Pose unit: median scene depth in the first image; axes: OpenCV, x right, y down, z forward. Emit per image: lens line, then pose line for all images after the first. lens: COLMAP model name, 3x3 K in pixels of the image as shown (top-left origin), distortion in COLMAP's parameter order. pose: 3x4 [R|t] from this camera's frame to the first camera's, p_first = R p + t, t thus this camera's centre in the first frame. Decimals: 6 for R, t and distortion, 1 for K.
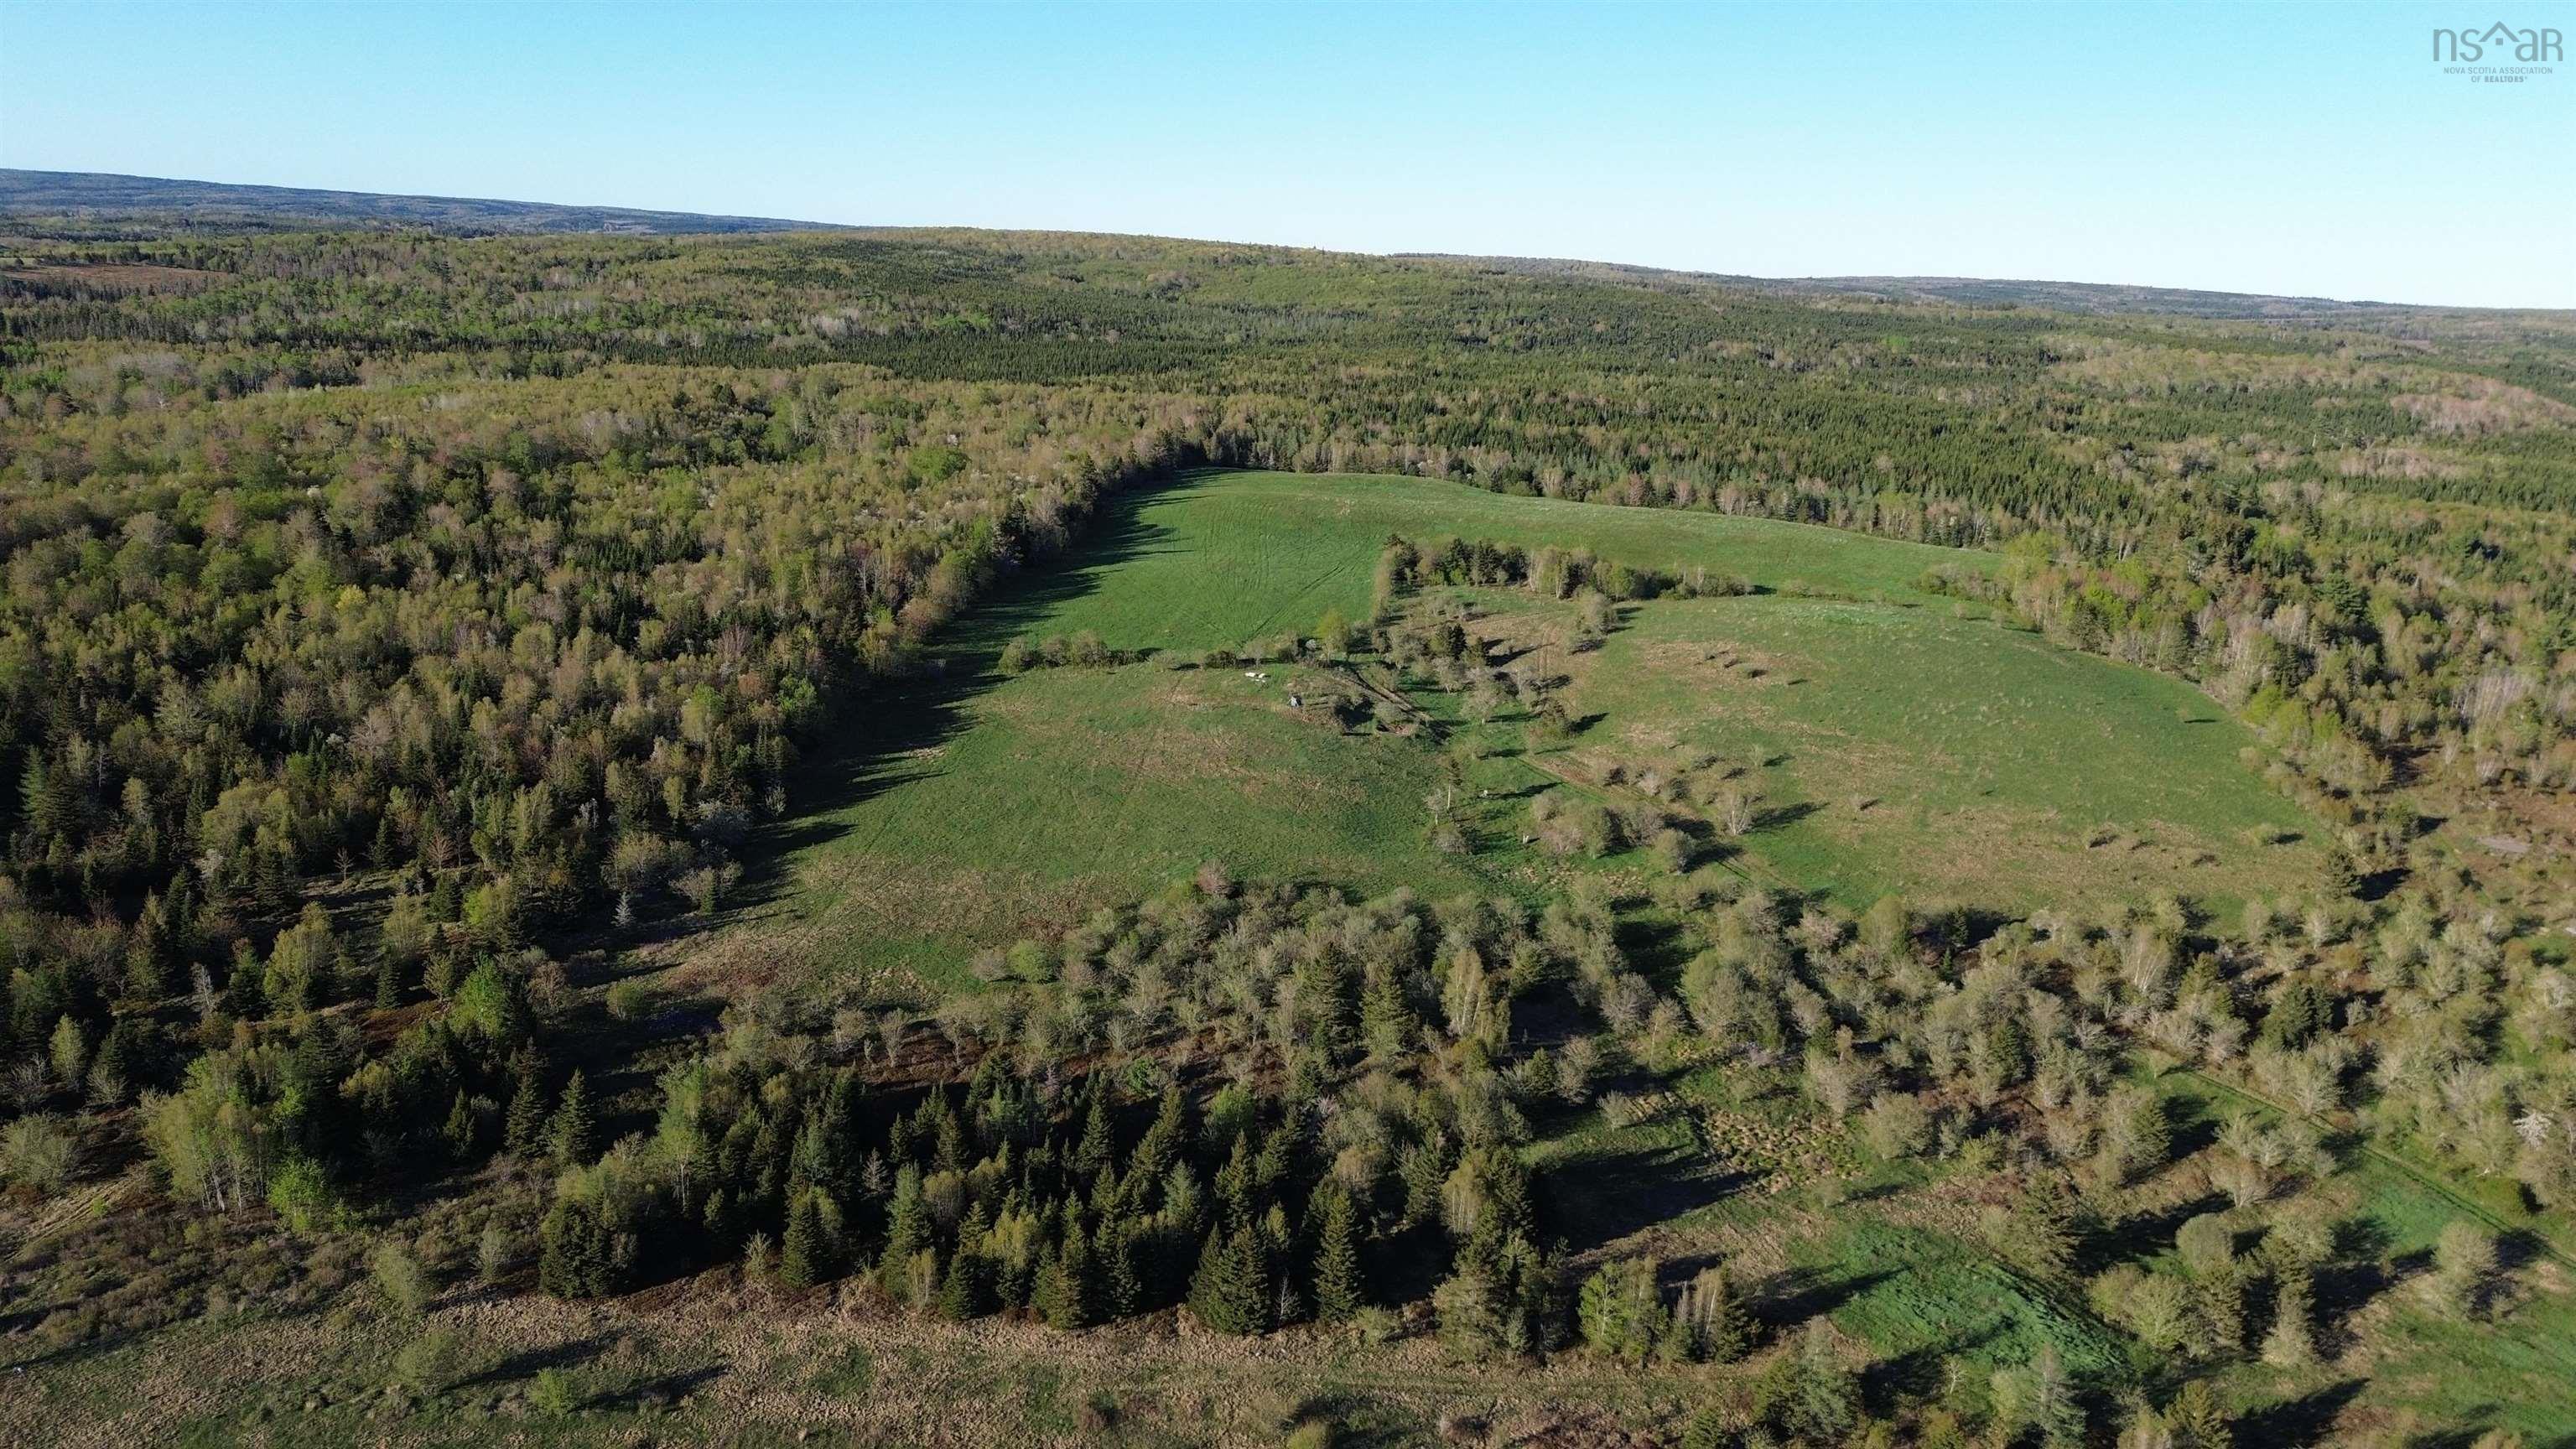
lens RADIAL K [[1822.4, 0, 1288.6], [0, 1822.4, 719.4], [0, 0, 1]] dist [0.079110, -0.071356]
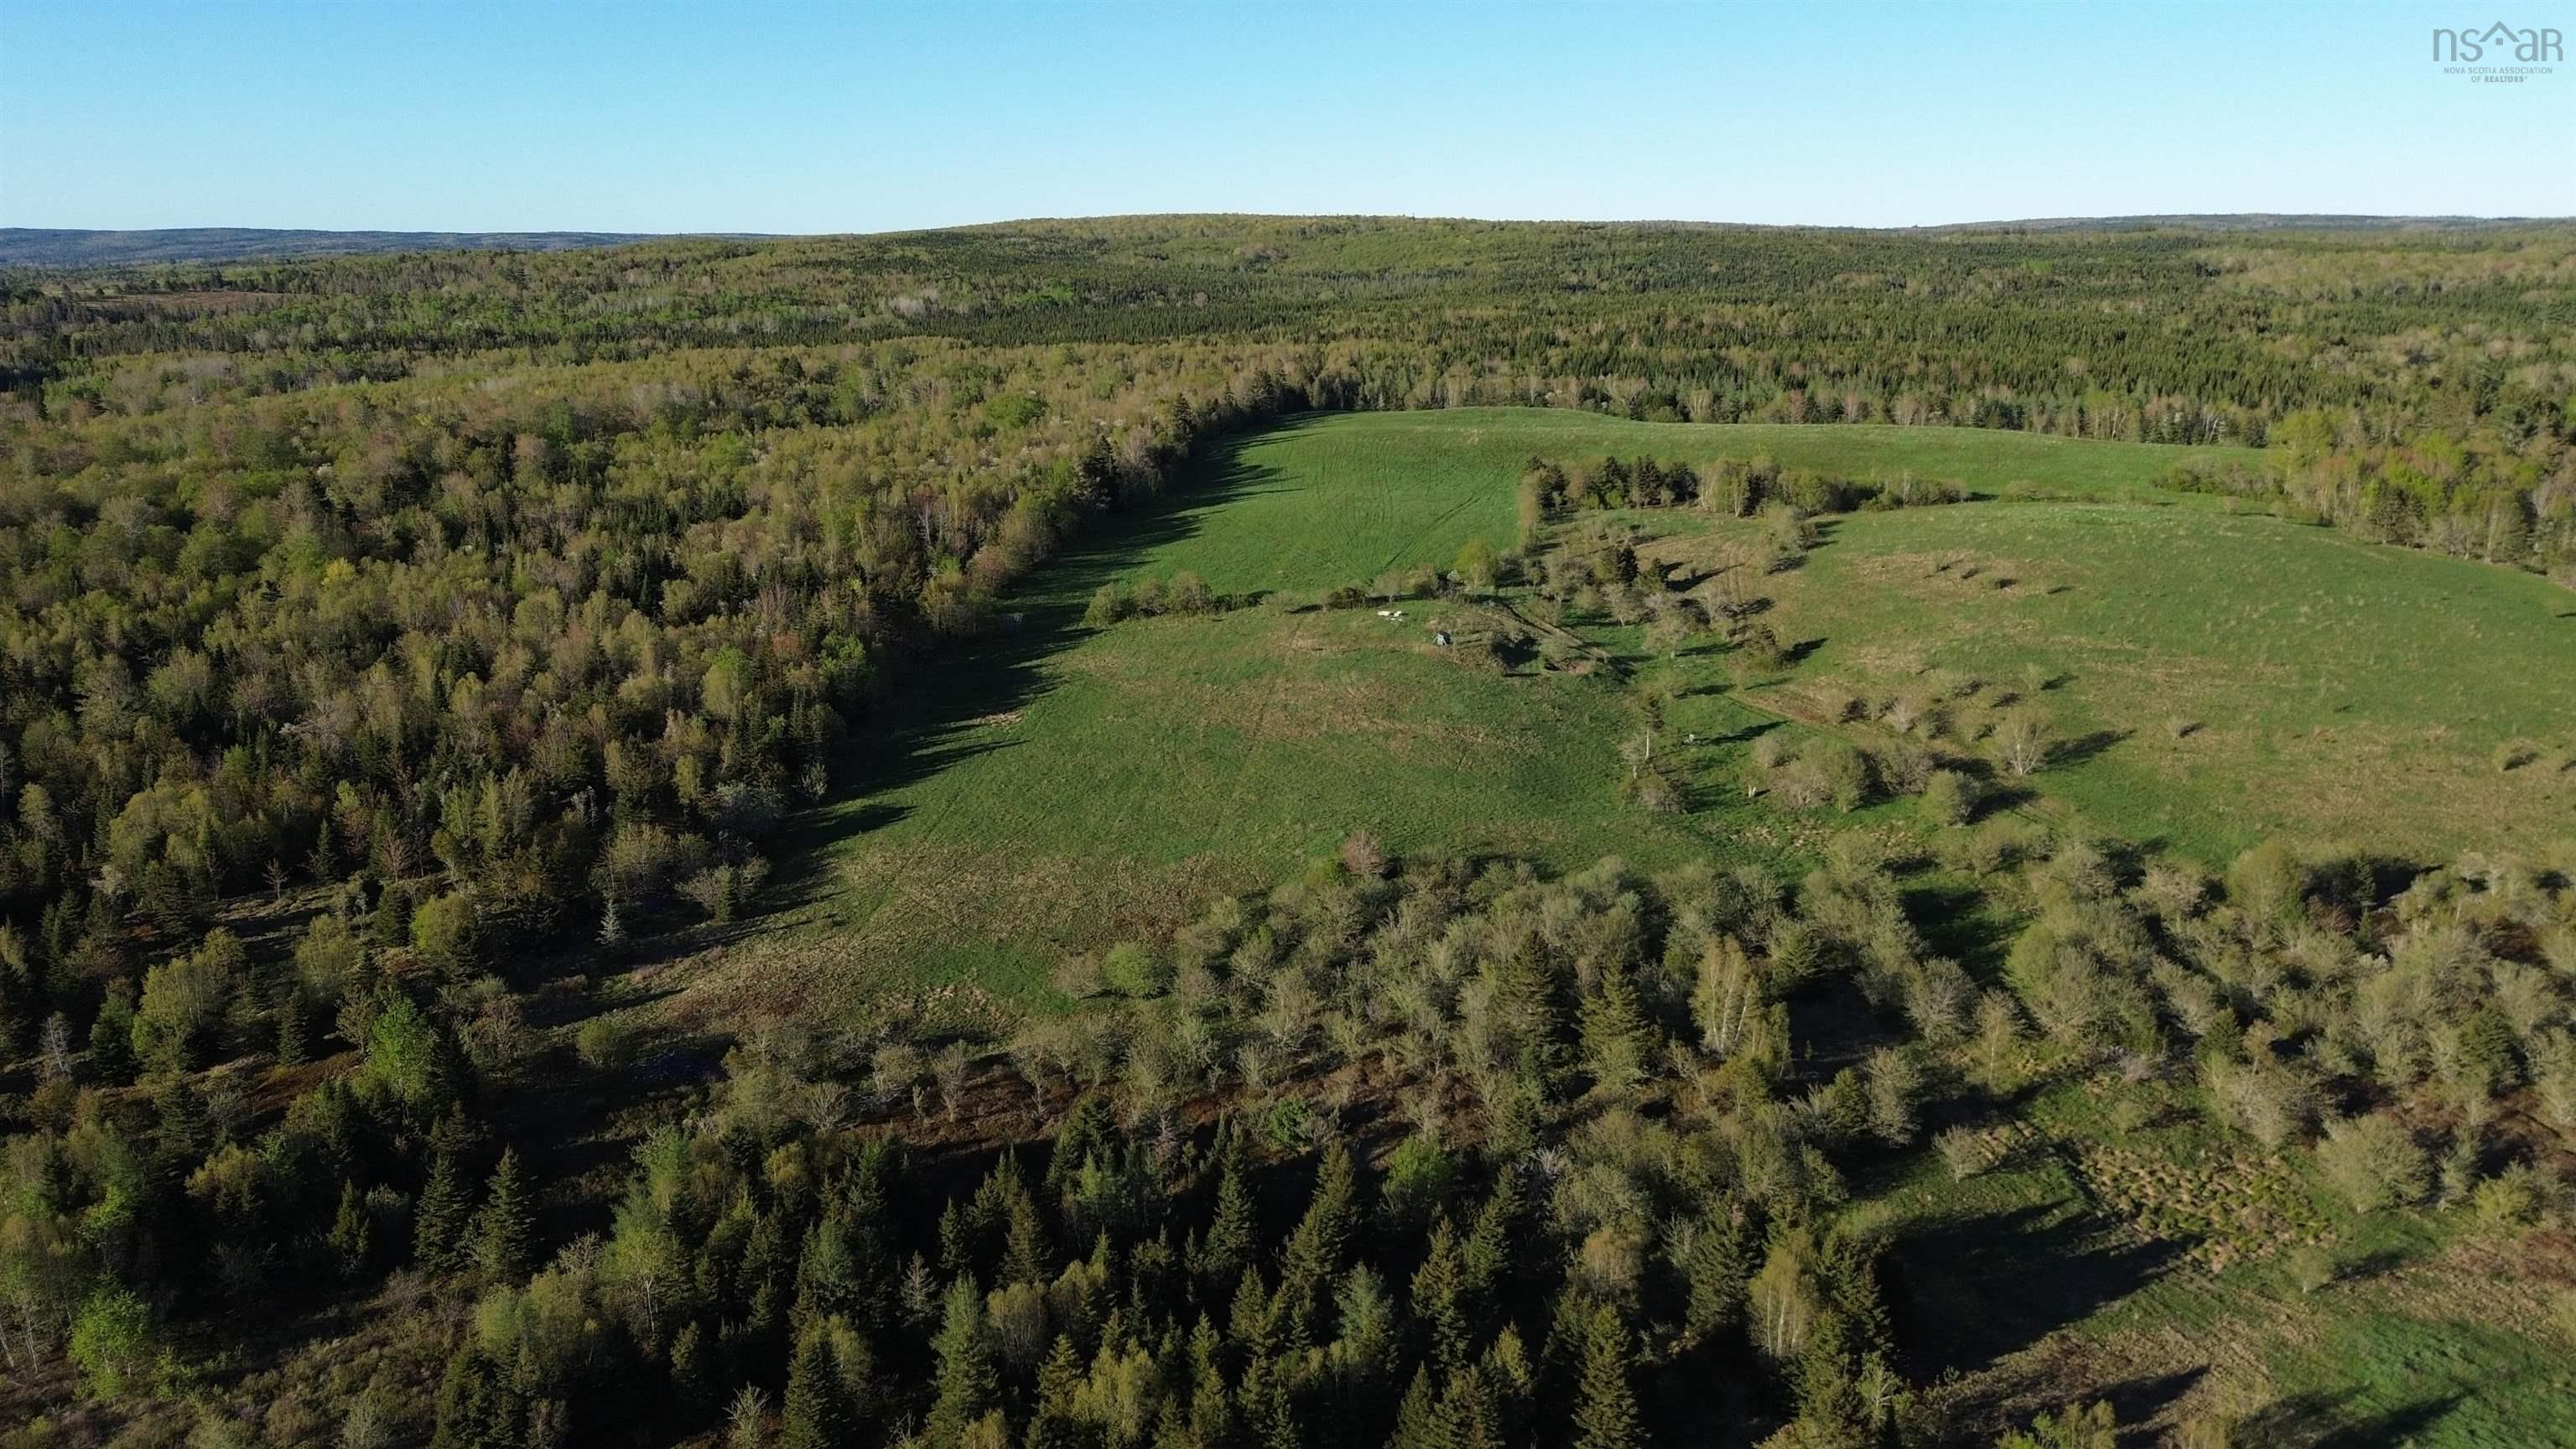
lens RADIAL K [[1807.9, 0, 1278.8], [0, 1807.9, 722.1], [0, 0, 1]] dist [0.057792, -0.039136]
pose [[0.997051, -0.044861, -0.062263, -0.023105], [0.045147, 0.998975, 0.003184, 0.023417], [0.062057, -0.005985, 0.998055, 0.200100]]
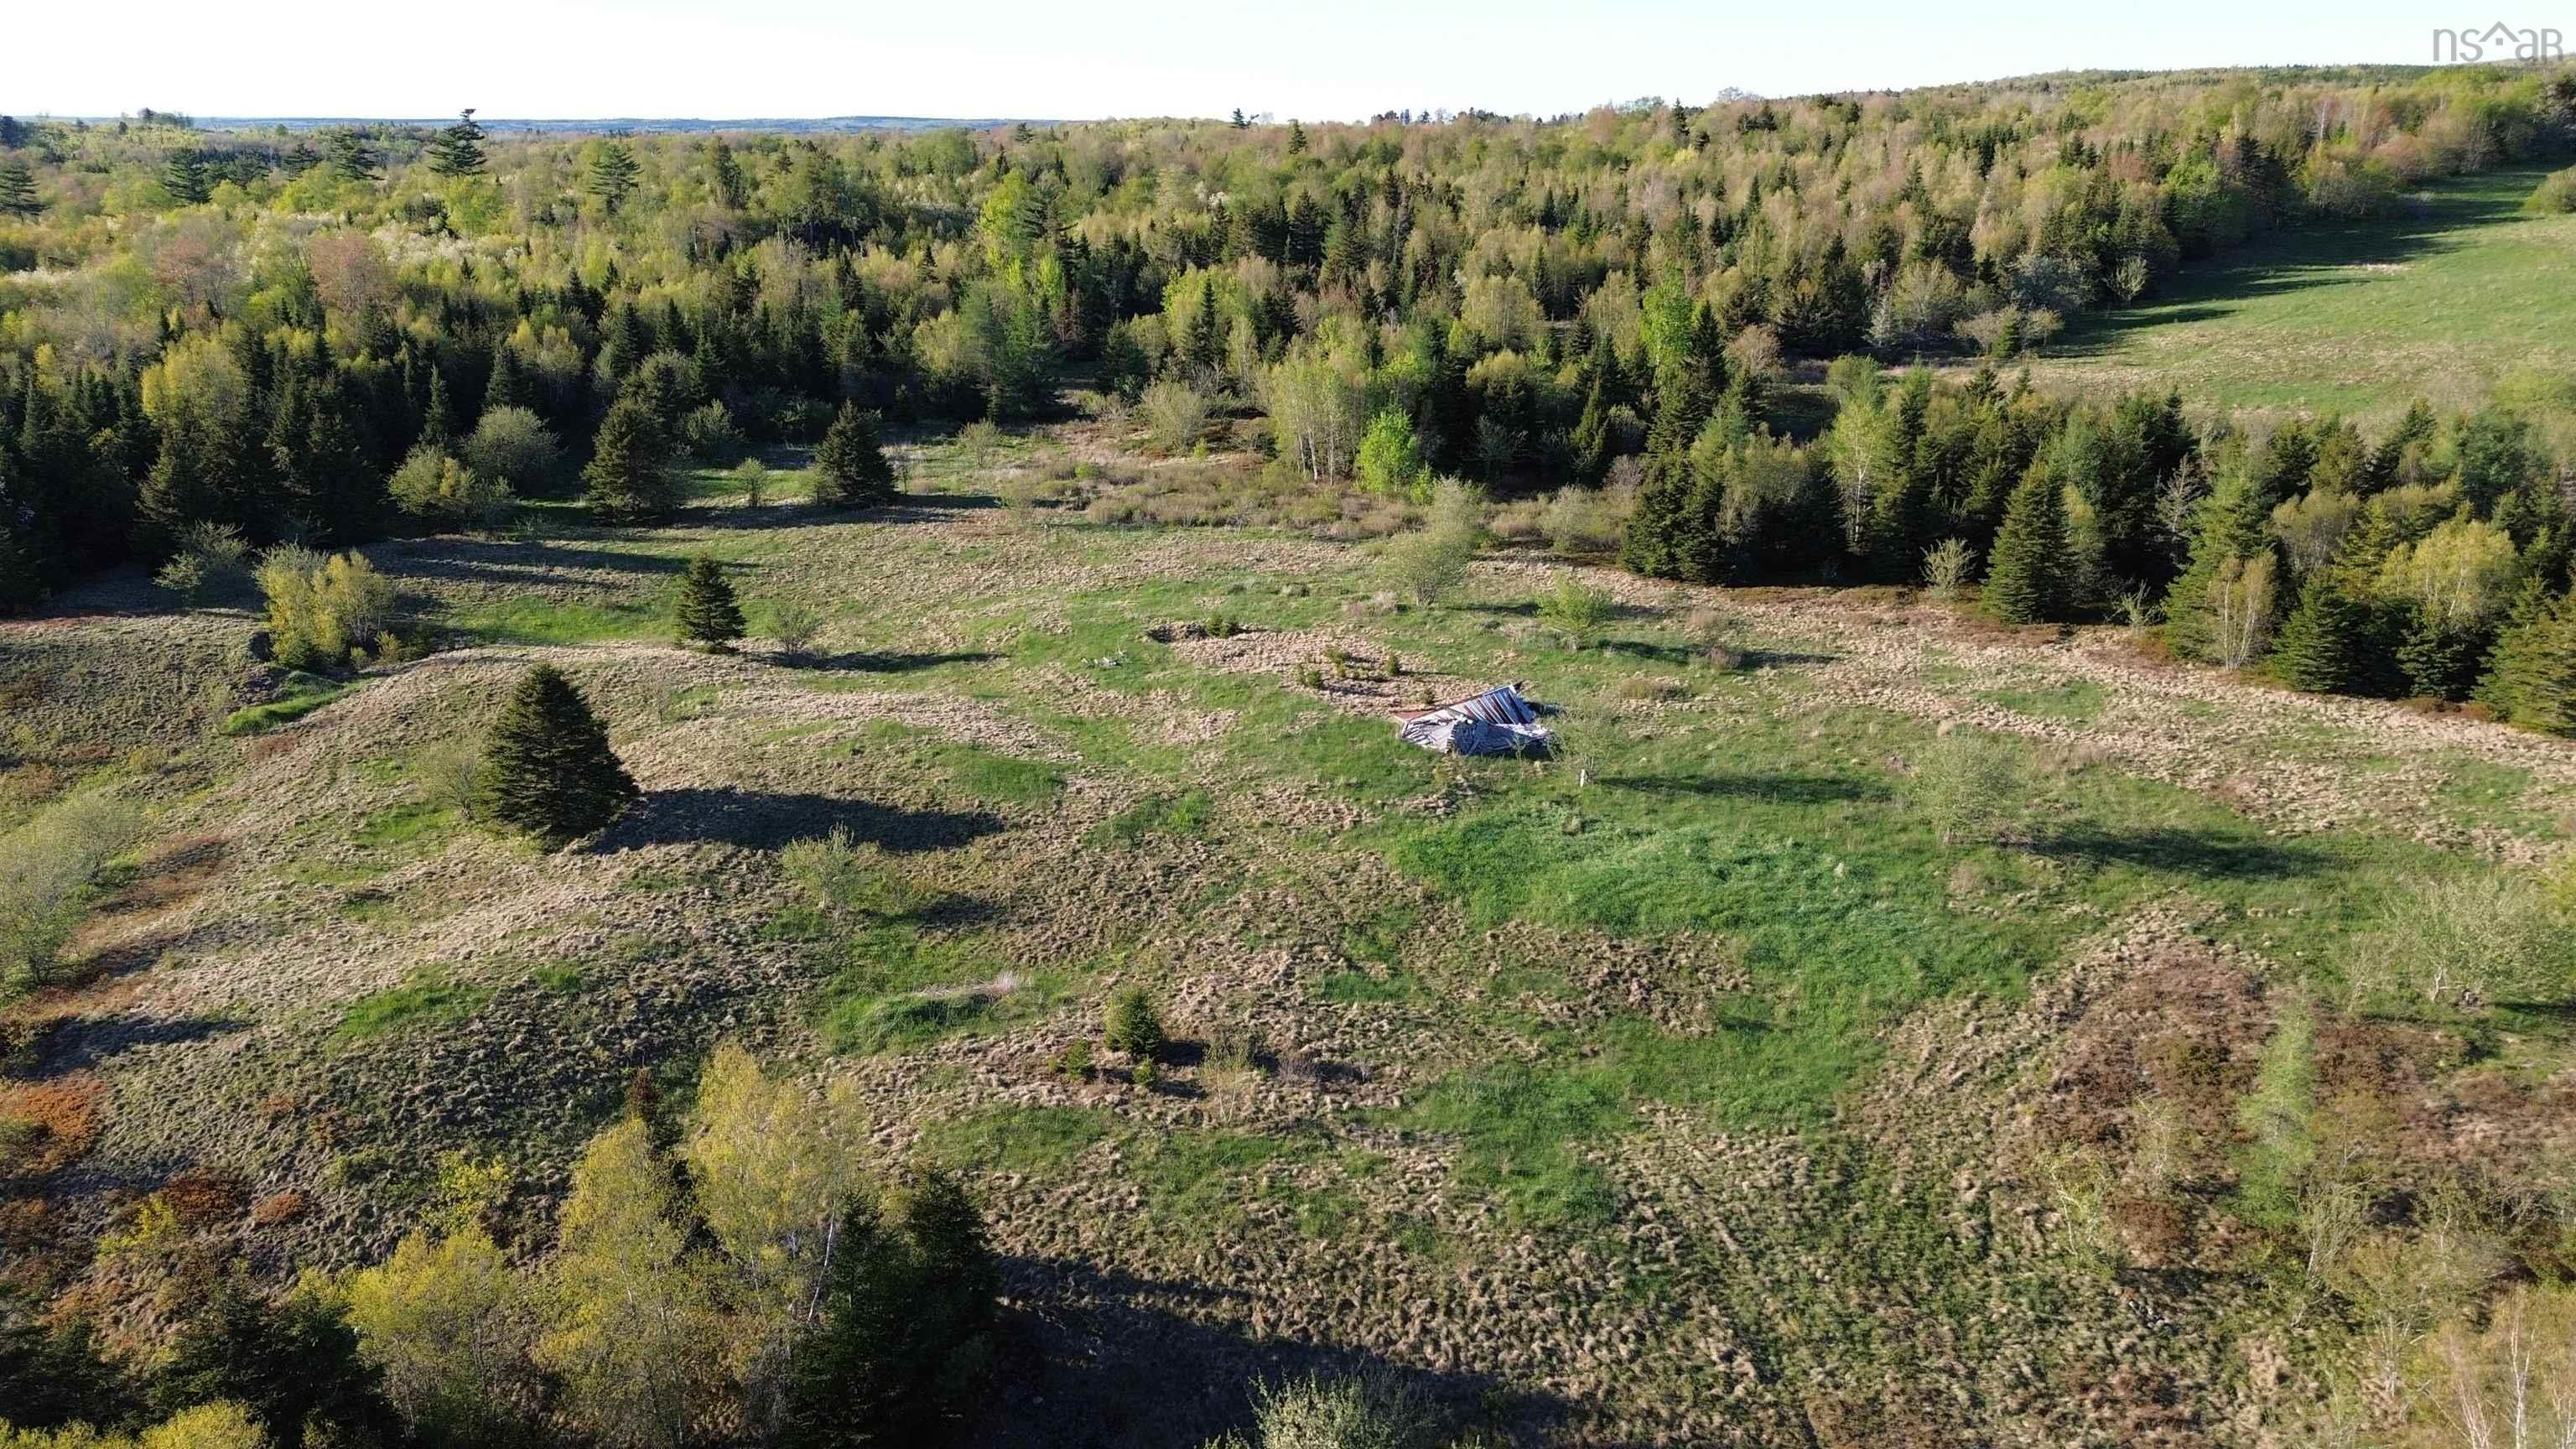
lens RADIAL K [[1831.4, 0, 1291.4], [0, 1831.4, 714.4], [0, 0, 1]] dist [0.068275, -0.067467]
pose [[0.744674, 0.147464, -0.650934, -0.029033], [-0.130340, 0.988639, 0.074859, 0.185464], [0.654578, 0.029098, 0.755434, 0.239295]]
